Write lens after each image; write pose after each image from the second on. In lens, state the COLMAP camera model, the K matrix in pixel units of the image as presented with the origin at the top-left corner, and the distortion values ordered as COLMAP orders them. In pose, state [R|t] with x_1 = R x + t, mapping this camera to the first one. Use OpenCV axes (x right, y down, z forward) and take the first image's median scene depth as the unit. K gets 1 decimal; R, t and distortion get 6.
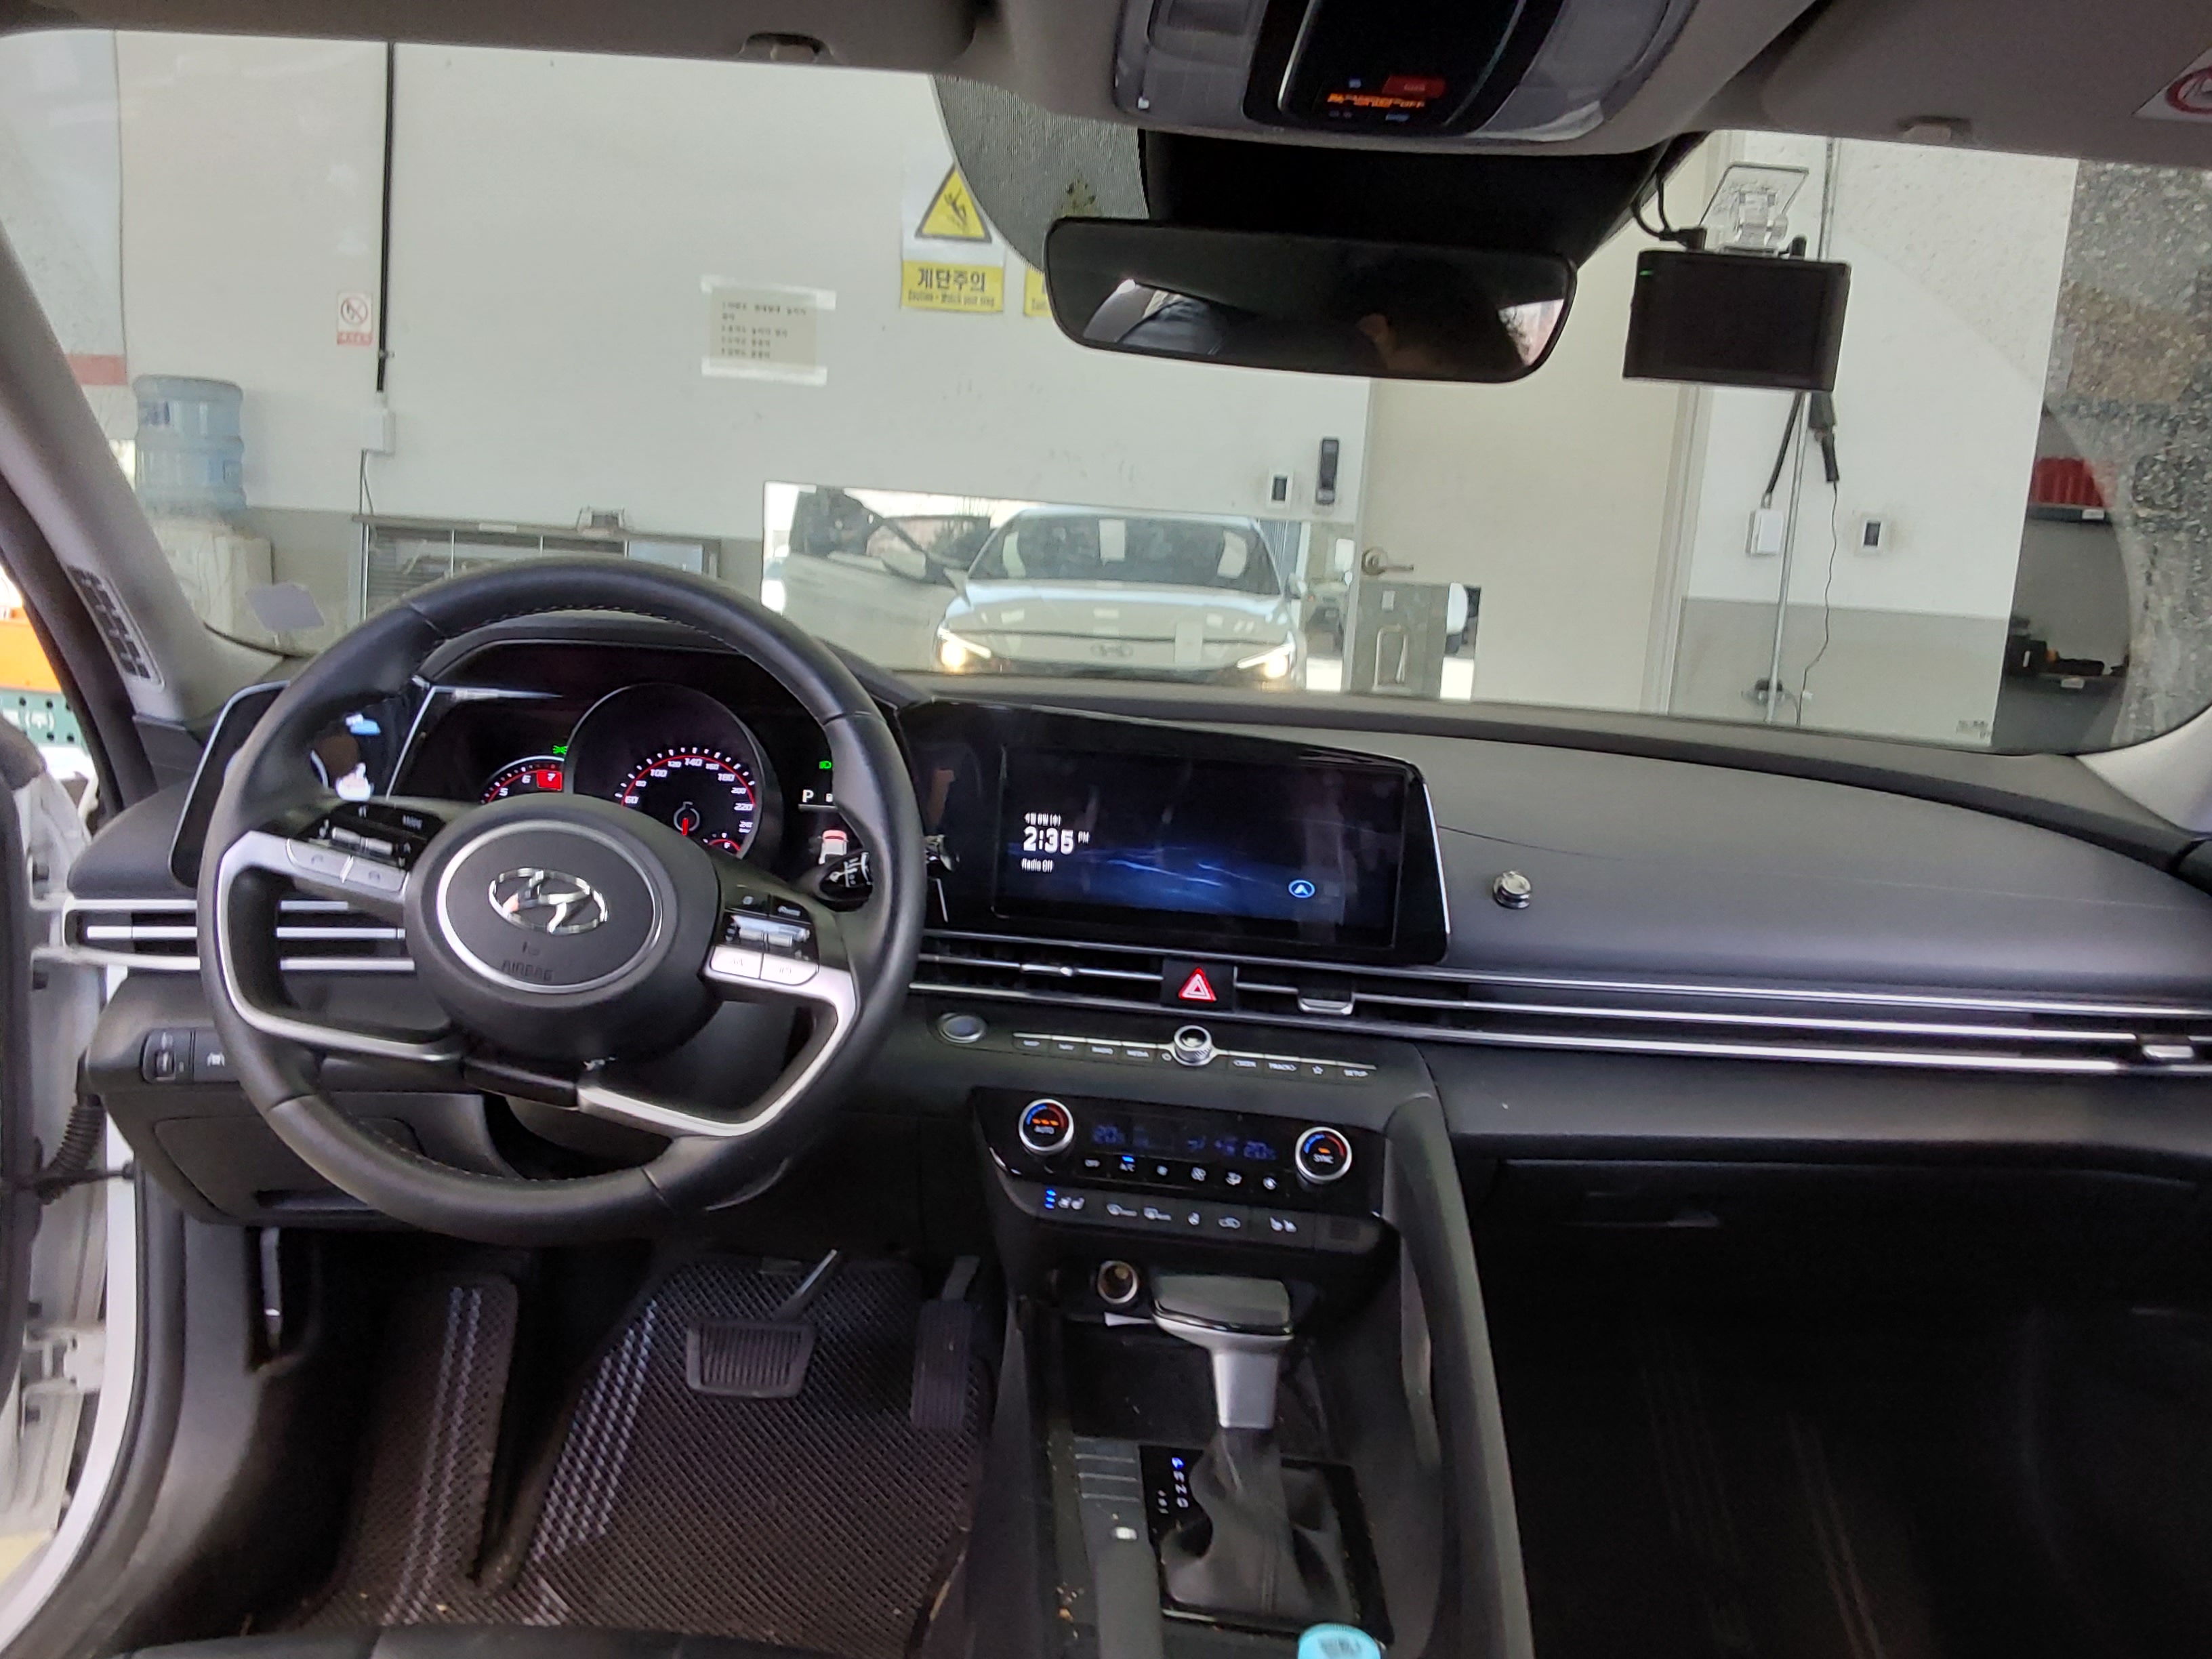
lens RADIAL K [[1807.3, 0, 1105.0], [0, 1807.3, 835.2], [0, 0, 1]] dist [0.108306, -0.036860]
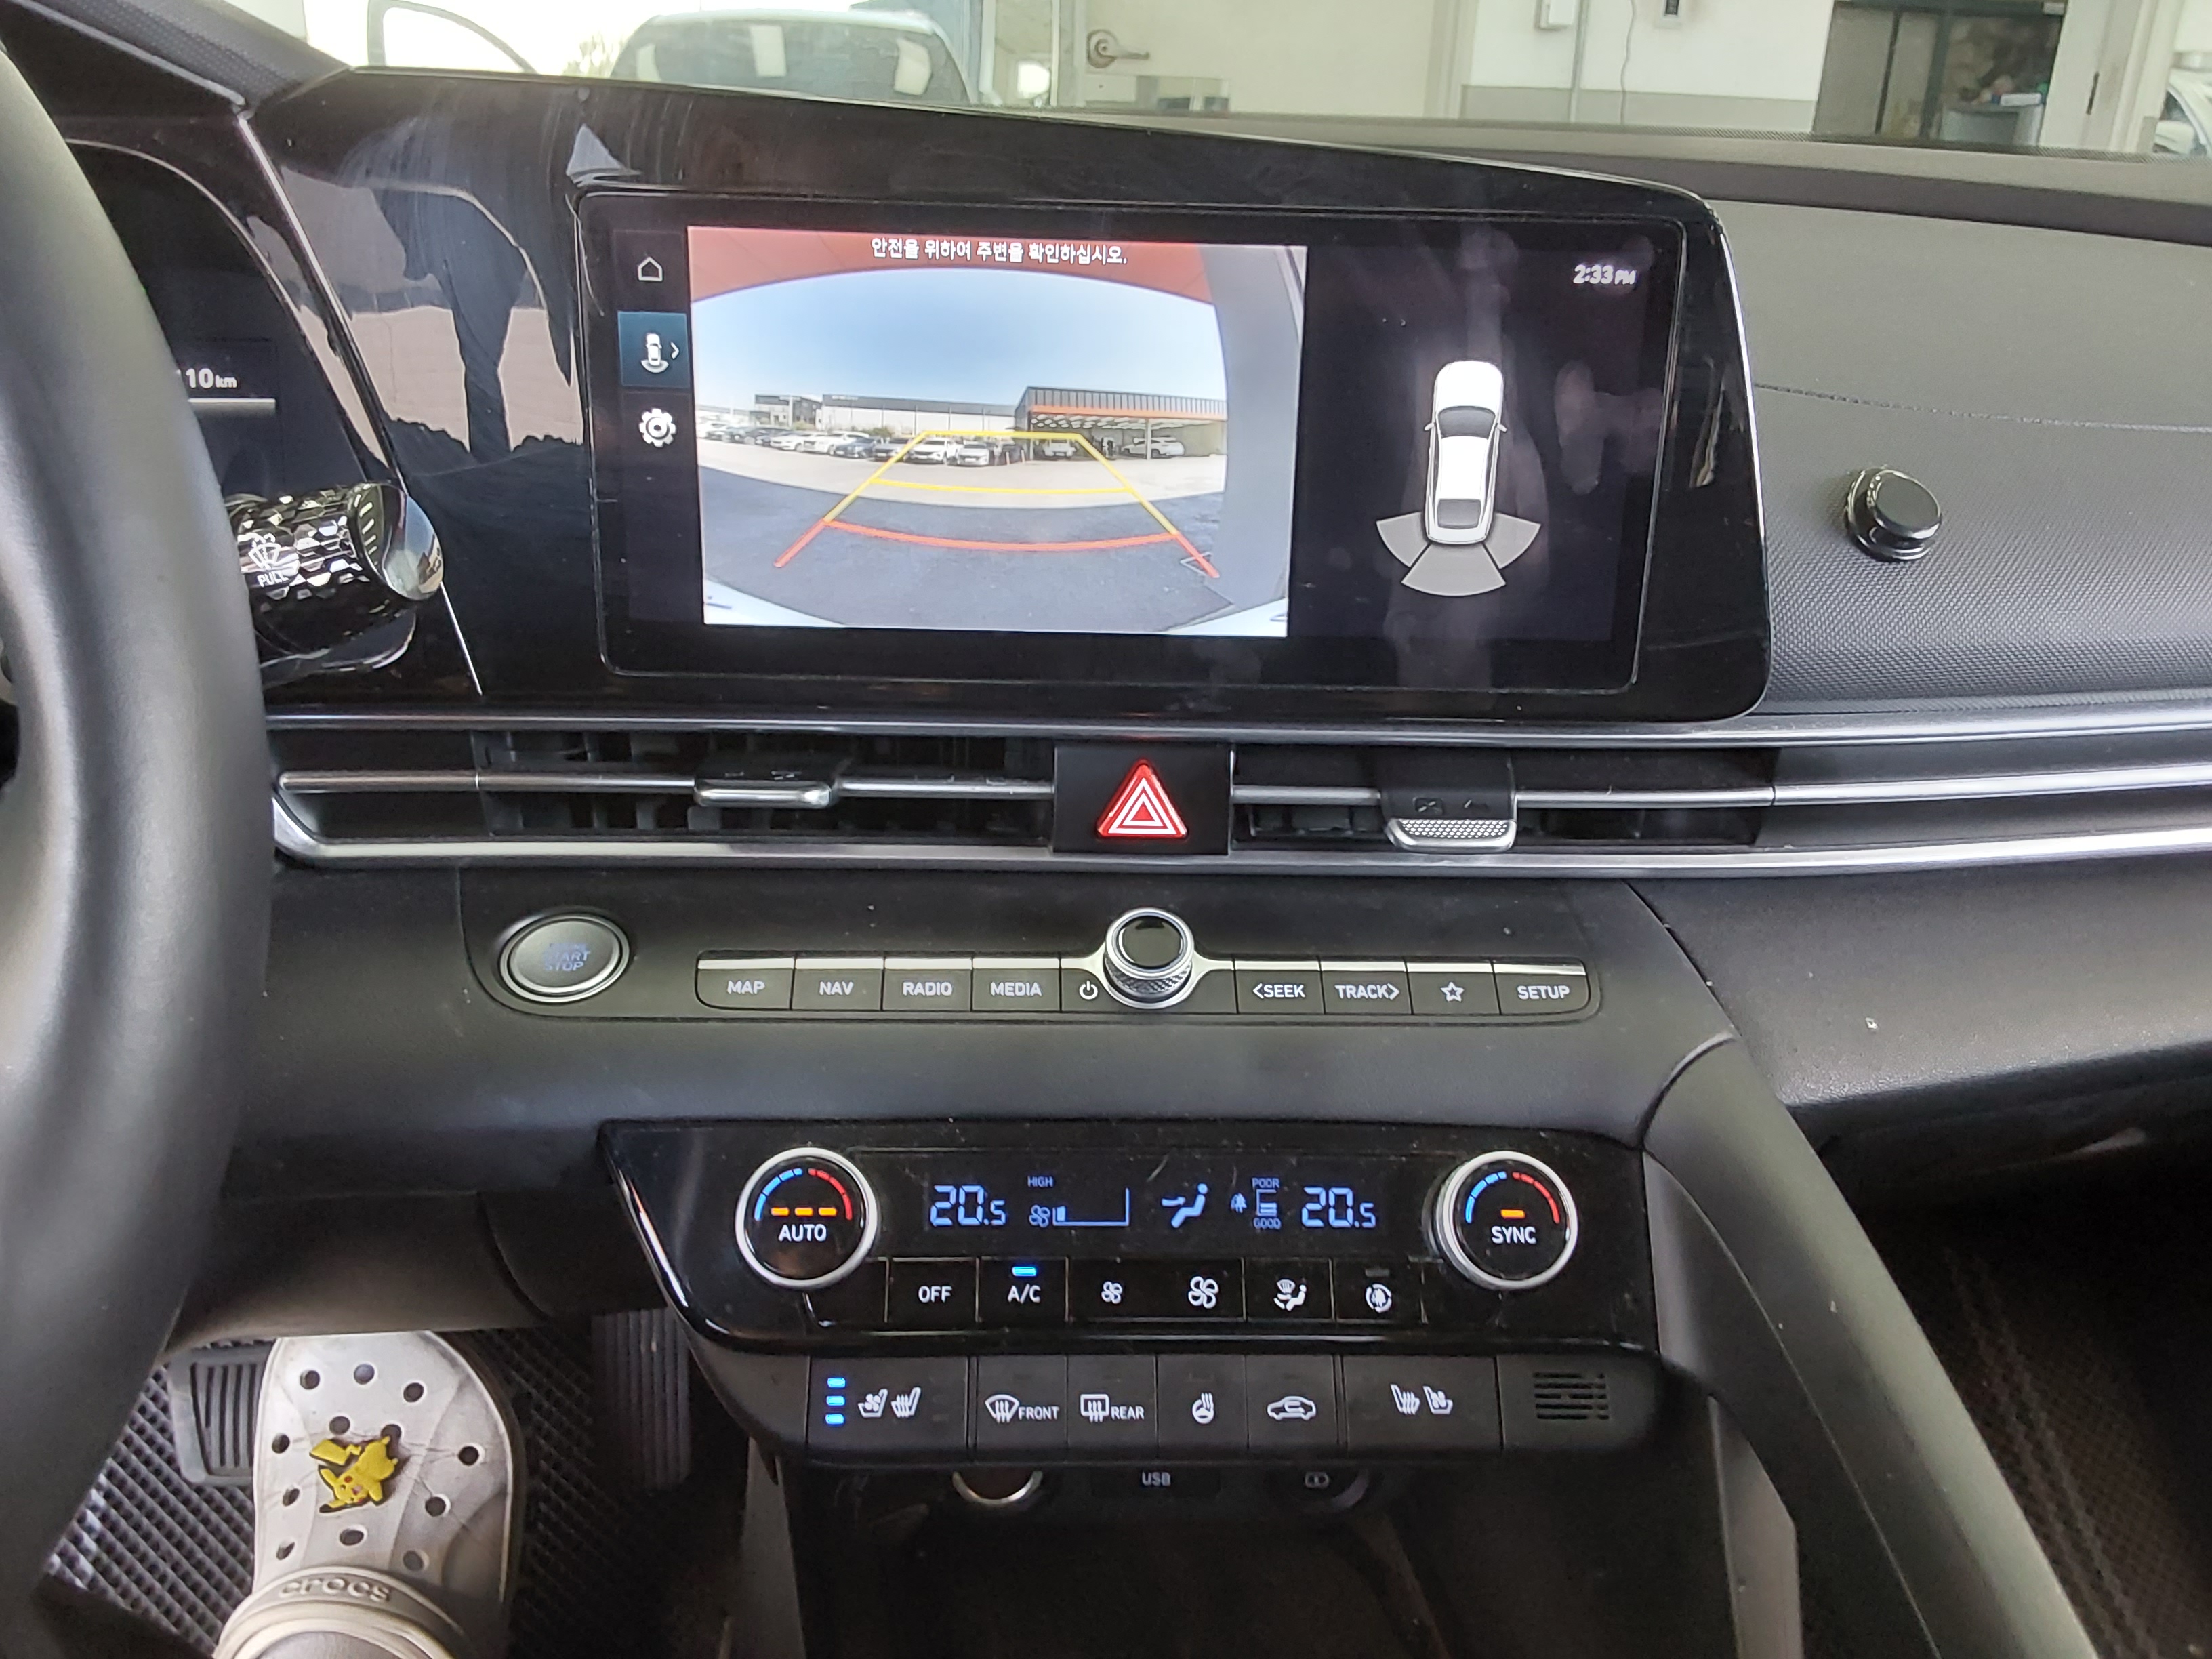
lens RADIAL K [[1807.3, 0, 1112.6], [0, 1807.3, 821.8], [0, 0, 1]] dist [0.108306, -0.036860]
pose [[0.983309, -0.092287, 0.156799, -0.020793], [0.055657, 0.973071, 0.223687, -0.005408], [-0.173220, -0.211227, 0.961966, 0.612507]]
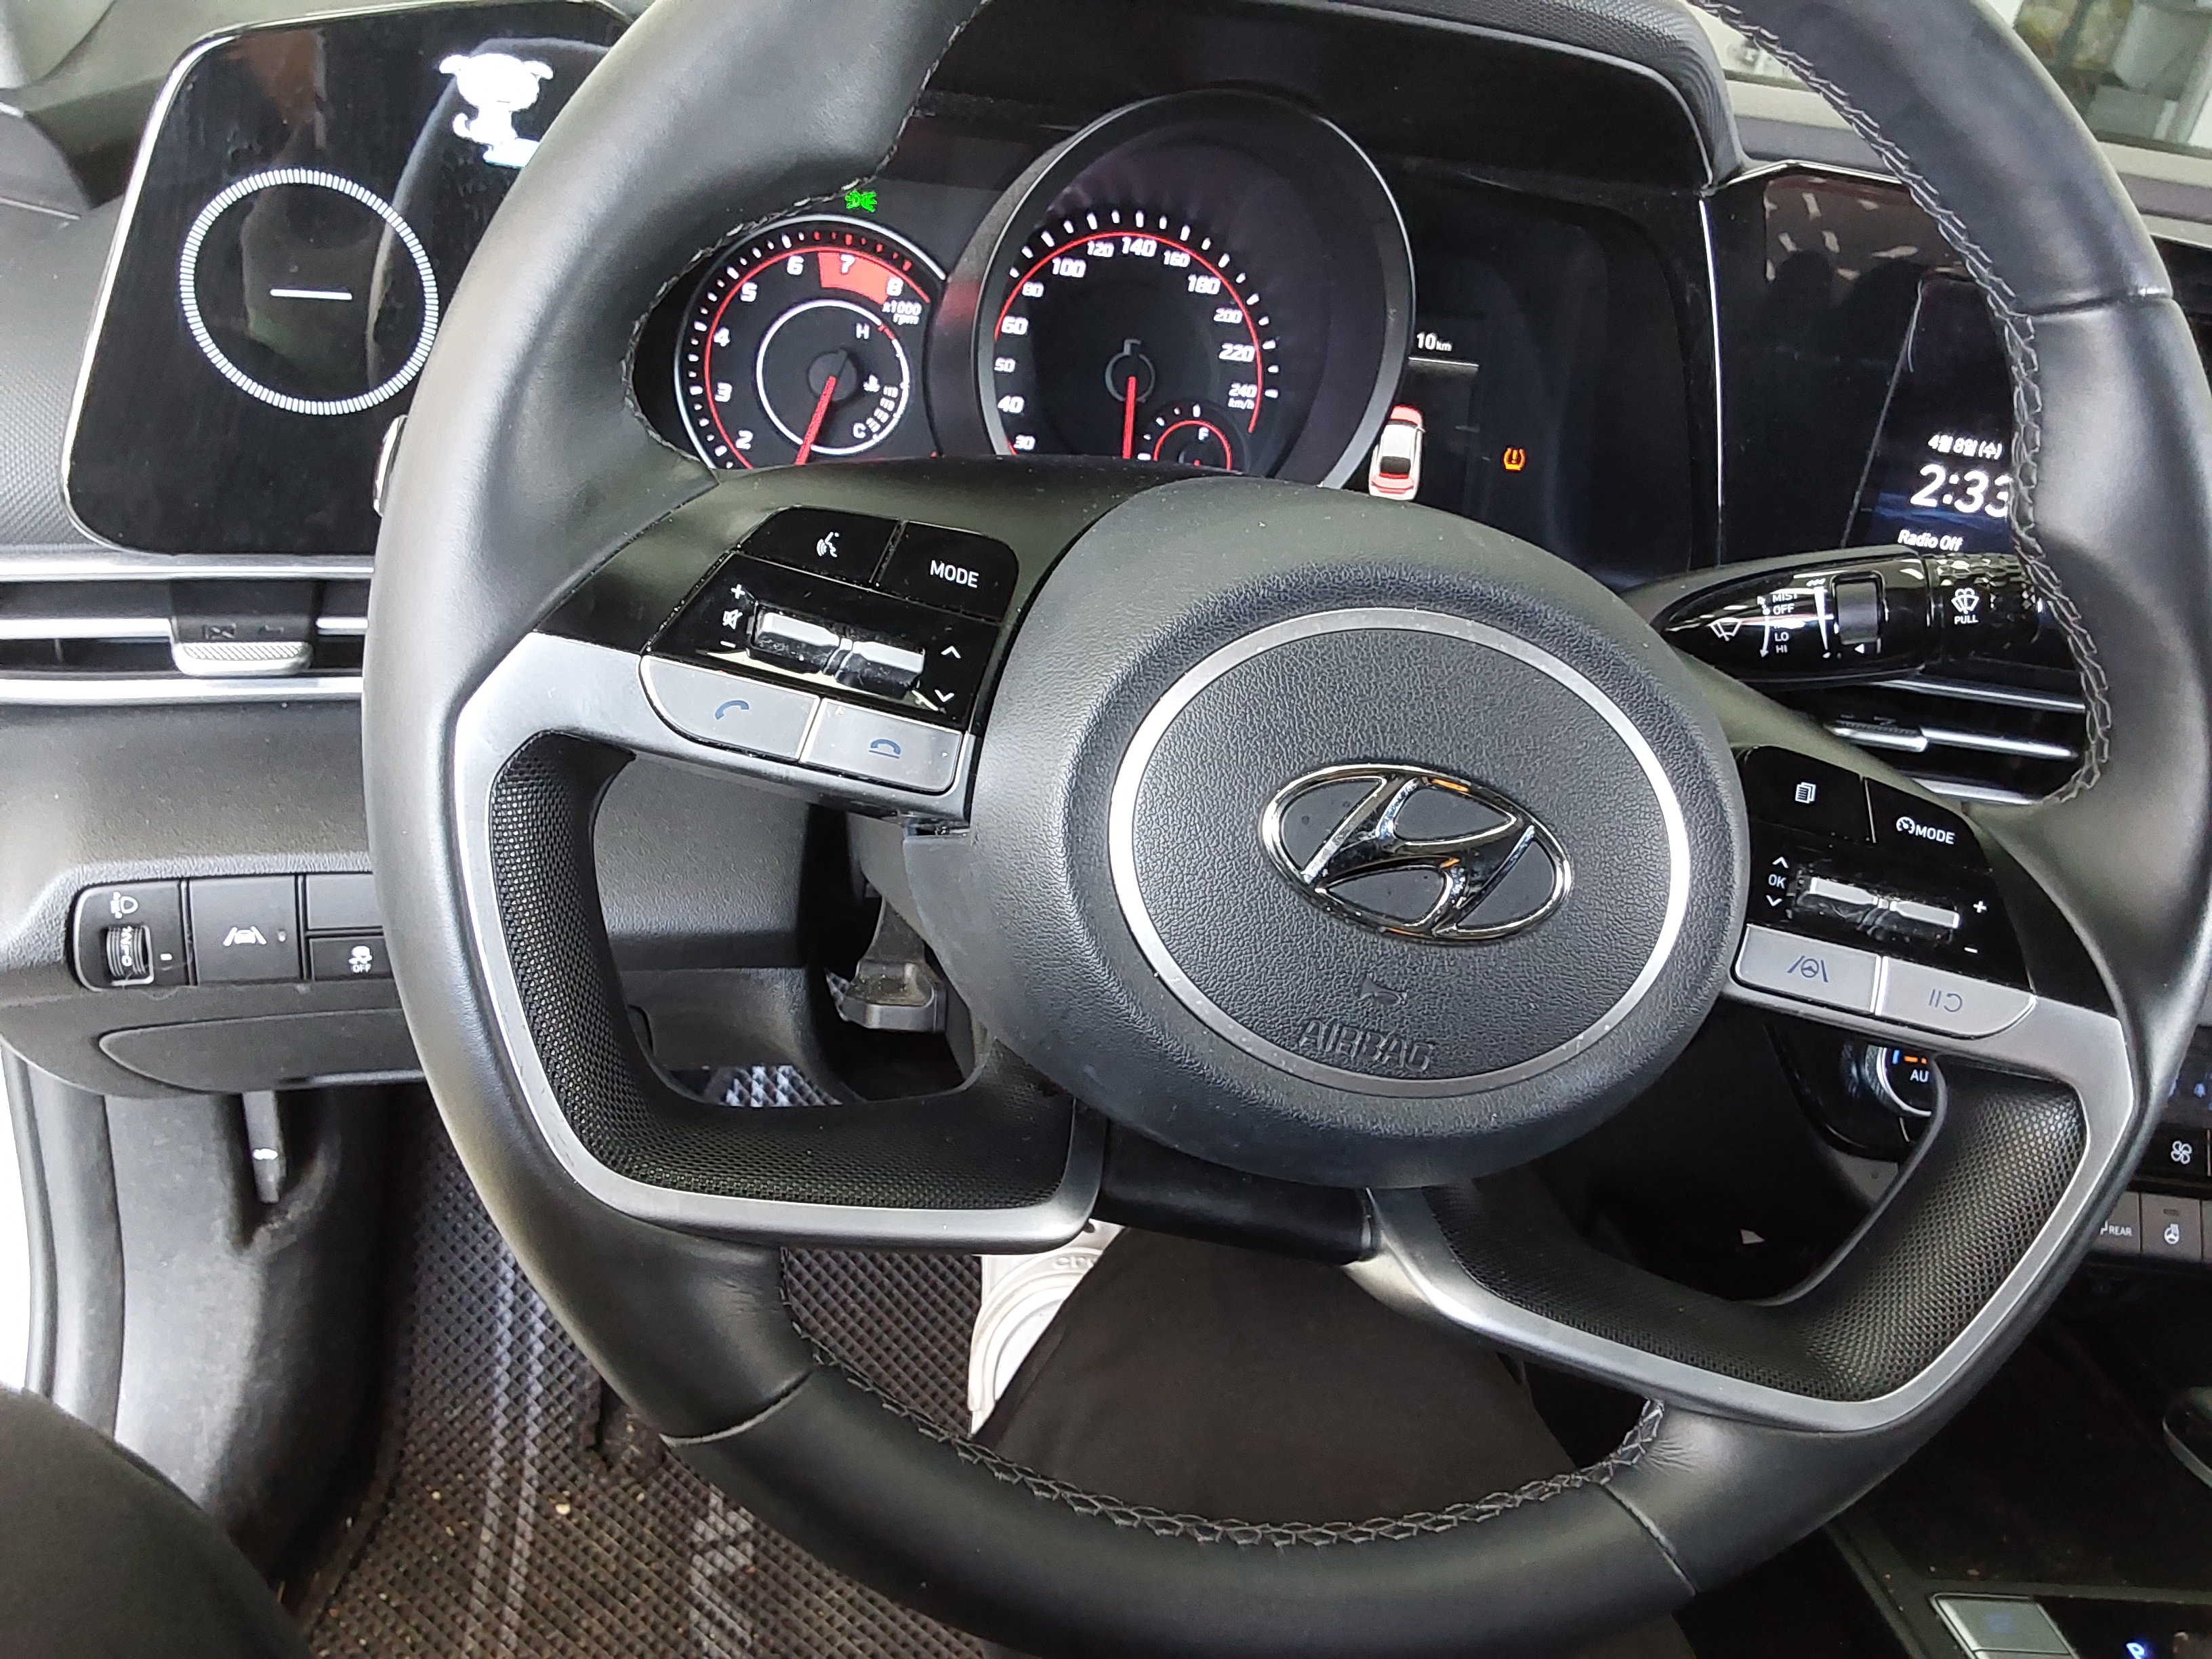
lens RADIAL K [[1807.3, 0, 1108.7], [0, 1807.3, 833.0], [0, 0, 1]] dist [0.108306, -0.036860]
pose [[0.985028, 0.005623, 0.172301, -0.344304], [-0.068414, 0.930145, 0.360763, -0.075688], [-0.158236, -0.367149, 0.916604, 0.555422]]
